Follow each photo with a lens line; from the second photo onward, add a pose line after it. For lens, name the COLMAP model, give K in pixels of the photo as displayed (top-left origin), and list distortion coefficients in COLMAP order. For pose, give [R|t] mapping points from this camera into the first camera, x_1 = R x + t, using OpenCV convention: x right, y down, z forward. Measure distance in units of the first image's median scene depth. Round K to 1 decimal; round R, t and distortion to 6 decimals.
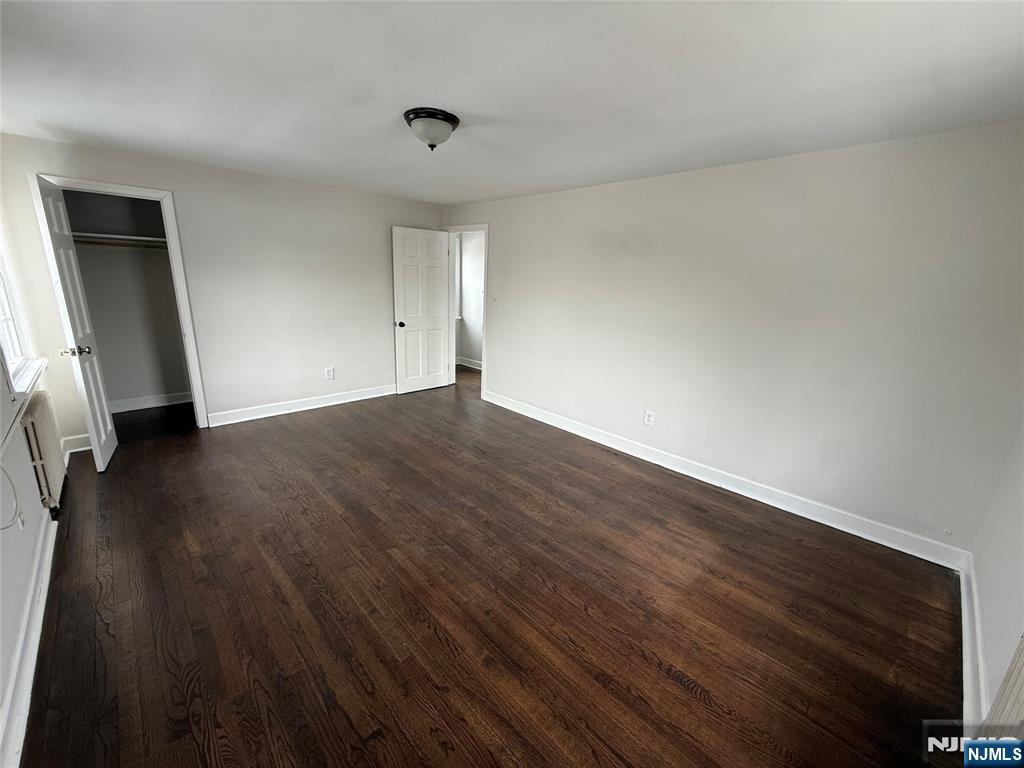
lens RADIAL K [[407.7, 0, 509.5], [0, 407.7, 386.1], [0, 0, 1]] dist [-0.001074, -0.000189]
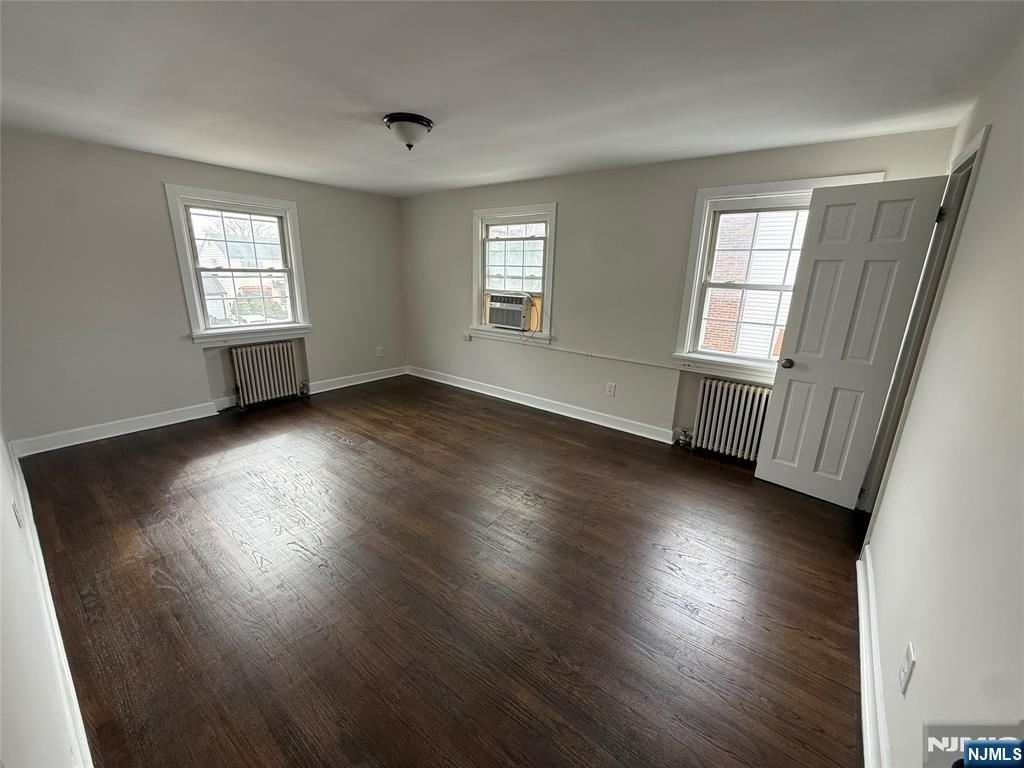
lens RADIAL K [[407.7, 0, 509.9], [0, 407.7, 384.5], [0, 0, 1]] dist [-0.001074, -0.000189]
pose [[-0.988196, -0.039557, -0.147998, -0.384925], [-0.106703, 0.870929, 0.479684, -0.708388], [0.109921, 0.489814, -0.864870, 2.896129]]
